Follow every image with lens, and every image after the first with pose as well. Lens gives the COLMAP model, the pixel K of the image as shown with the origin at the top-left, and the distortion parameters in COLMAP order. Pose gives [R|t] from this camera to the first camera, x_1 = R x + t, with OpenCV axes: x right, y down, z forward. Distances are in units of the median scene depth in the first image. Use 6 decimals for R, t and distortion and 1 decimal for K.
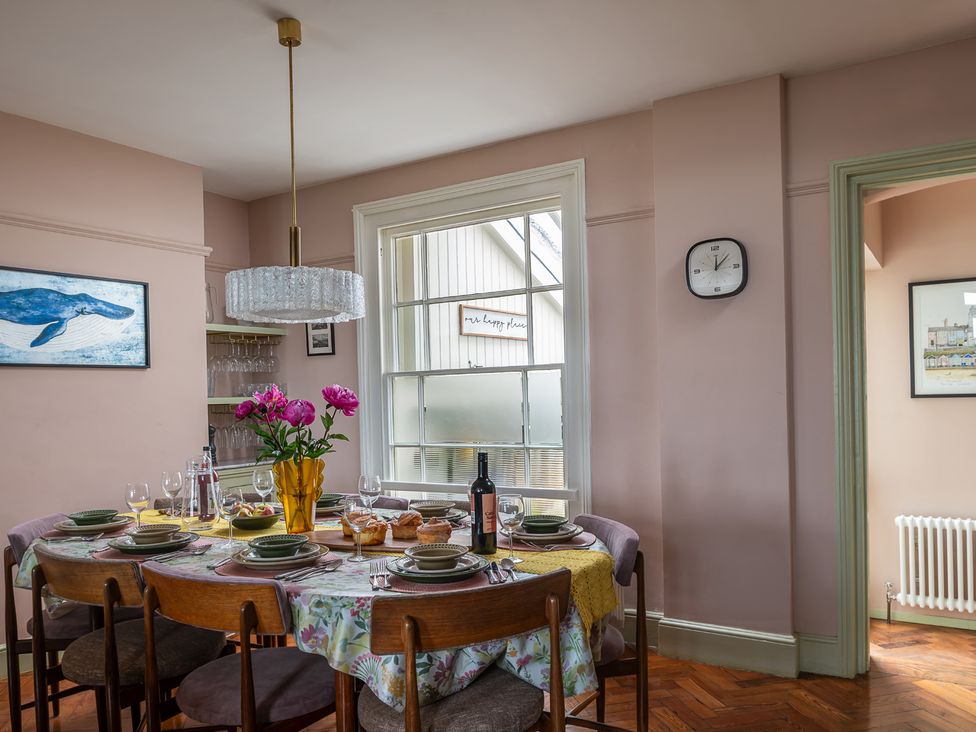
lens RADIAL K [[765.0, 0, 487.5], [0, 765.0, 392.3], [0, 0, 1]] dist [-0.003176, -0.004096]
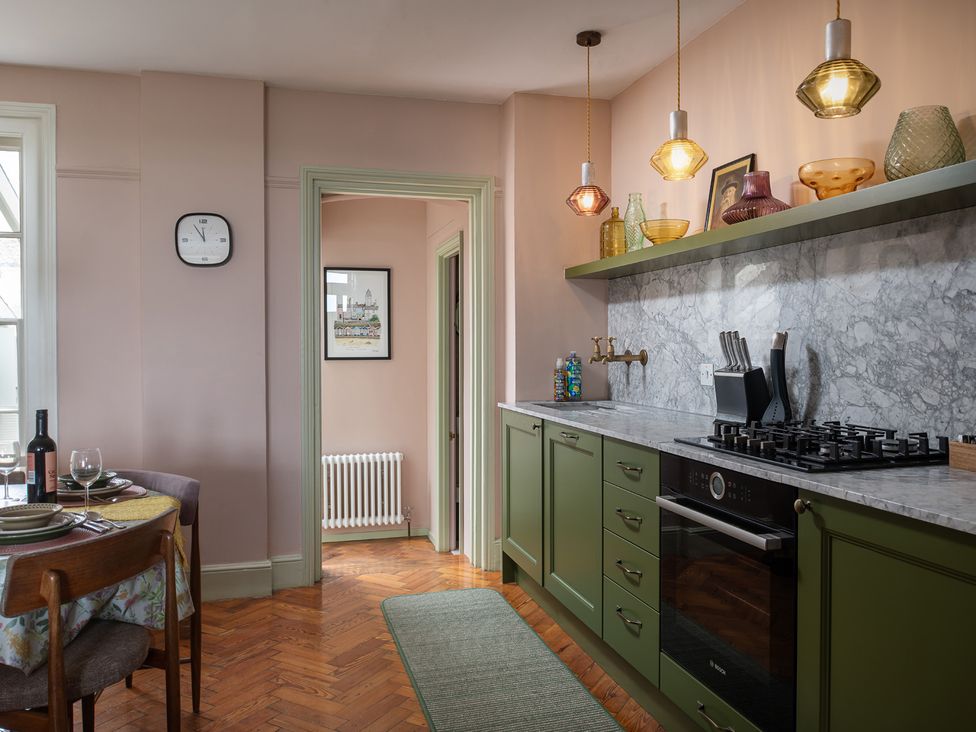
lens RADIAL K [[773.1, 0, 488.1], [0, 773.1, 347.2], [0, 0, 1]] dist [-0.006419, -0.005491]
pose [[0.677603, 0.020807, 0.735133, -0.251548], [-0.011418, 0.999777, -0.017773, 0.007613], [-0.735339, 0.003649, 0.677690, -0.054908]]
